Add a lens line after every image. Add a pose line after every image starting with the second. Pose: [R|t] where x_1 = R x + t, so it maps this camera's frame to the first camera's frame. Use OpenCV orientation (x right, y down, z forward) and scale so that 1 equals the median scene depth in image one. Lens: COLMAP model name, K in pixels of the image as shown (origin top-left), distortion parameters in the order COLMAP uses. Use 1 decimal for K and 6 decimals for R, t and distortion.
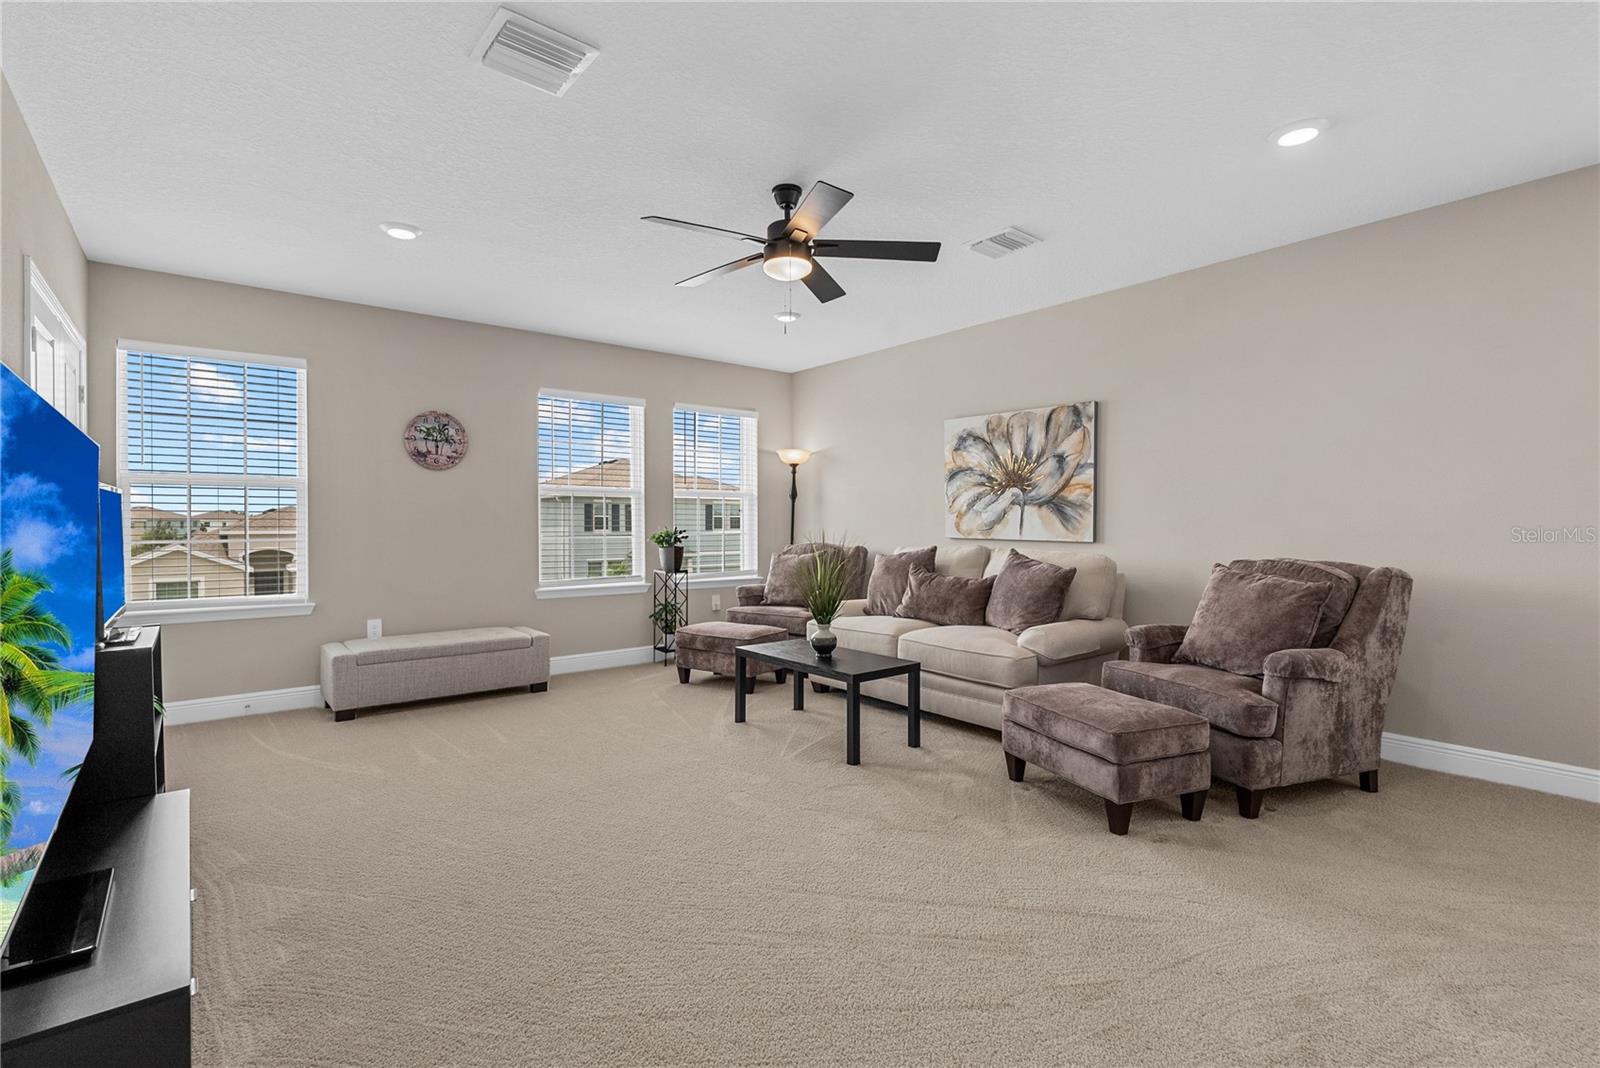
lens RADIAL K [[729.2, 0, 795.4], [0, 729.2, 530.1], [0, 0, 1]] dist [-0.004021, 0.000132]
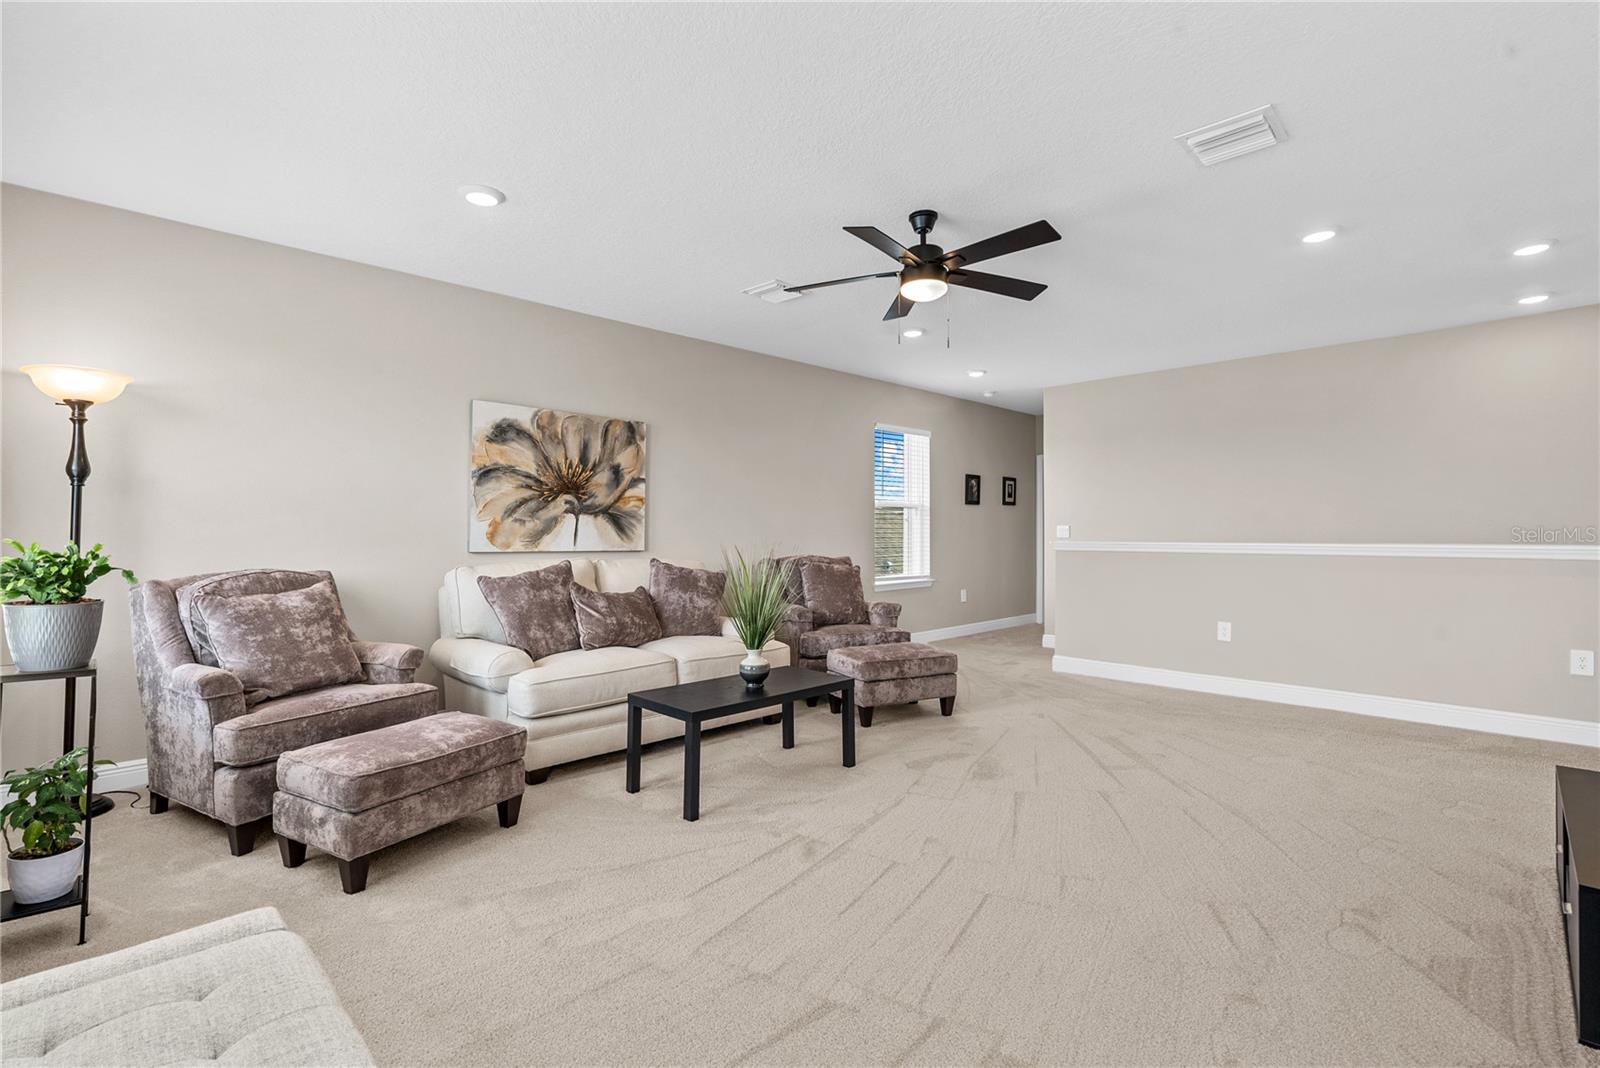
lens RADIAL K [[729.2, 0, 795.4], [0, 729.2, 530.1], [0, 0, 1]] dist [-0.004021, 0.000132]
pose [[-0.100731, -0.001880, 0.994912, -0.662753], [0.004953, 0.999985, 0.002391, -0.014083], [-0.994901, 0.005168, -0.100720, 0.817630]]
